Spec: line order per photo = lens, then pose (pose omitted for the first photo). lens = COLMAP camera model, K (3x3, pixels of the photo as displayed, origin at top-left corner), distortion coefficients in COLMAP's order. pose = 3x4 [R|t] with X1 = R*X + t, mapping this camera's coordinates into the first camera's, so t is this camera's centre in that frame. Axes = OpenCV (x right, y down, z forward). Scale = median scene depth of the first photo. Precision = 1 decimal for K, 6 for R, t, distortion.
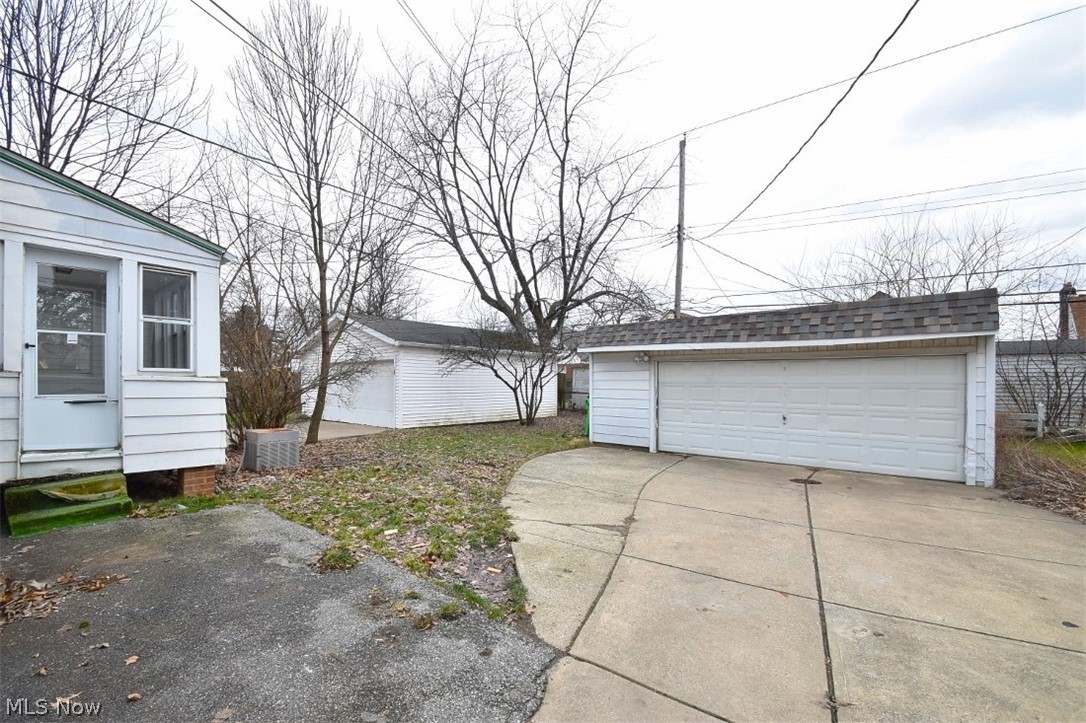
lens RADIAL K [[475.2, 0, 527.7], [0, 475.2, 380.5], [0, 0, 1]] dist [0.002264, -0.011660]
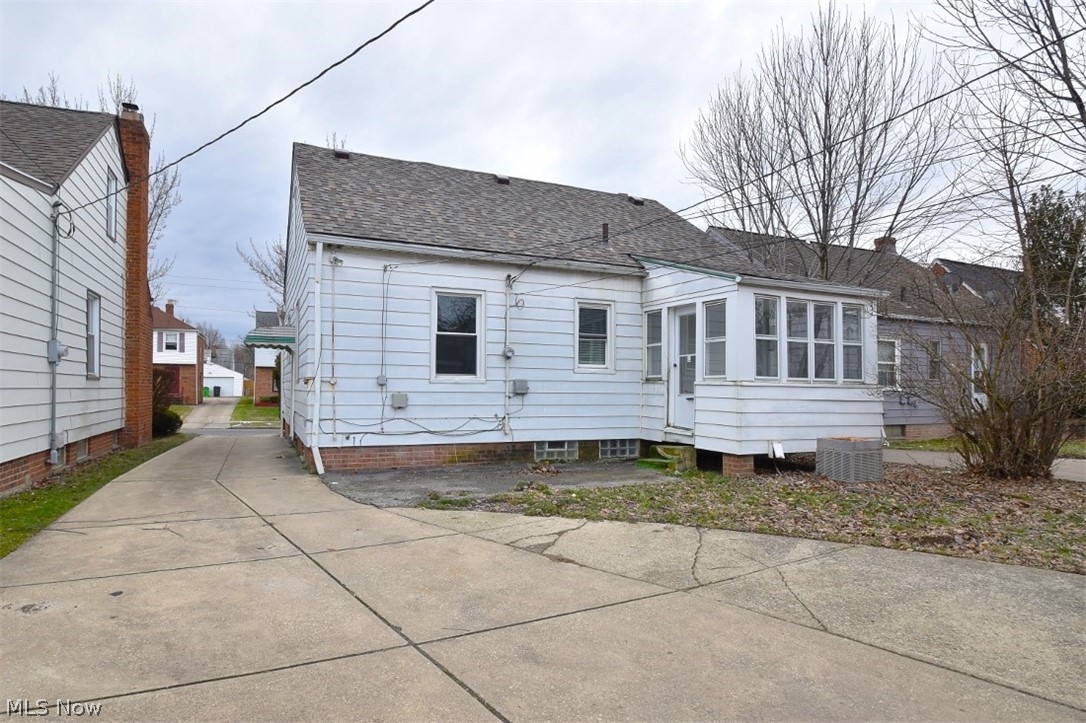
lens RADIAL K [[616.4, 0, 541.6], [0, 616.4, 386.1], [0, 0, 1]] dist [0.000142, 0.000168]
pose [[-0.404632, -0.008374, -0.914441, 1.216680], [-0.001304, 0.999962, -0.008580, 0.020965], [0.914479, -0.002280, -0.404627, 1.458759]]
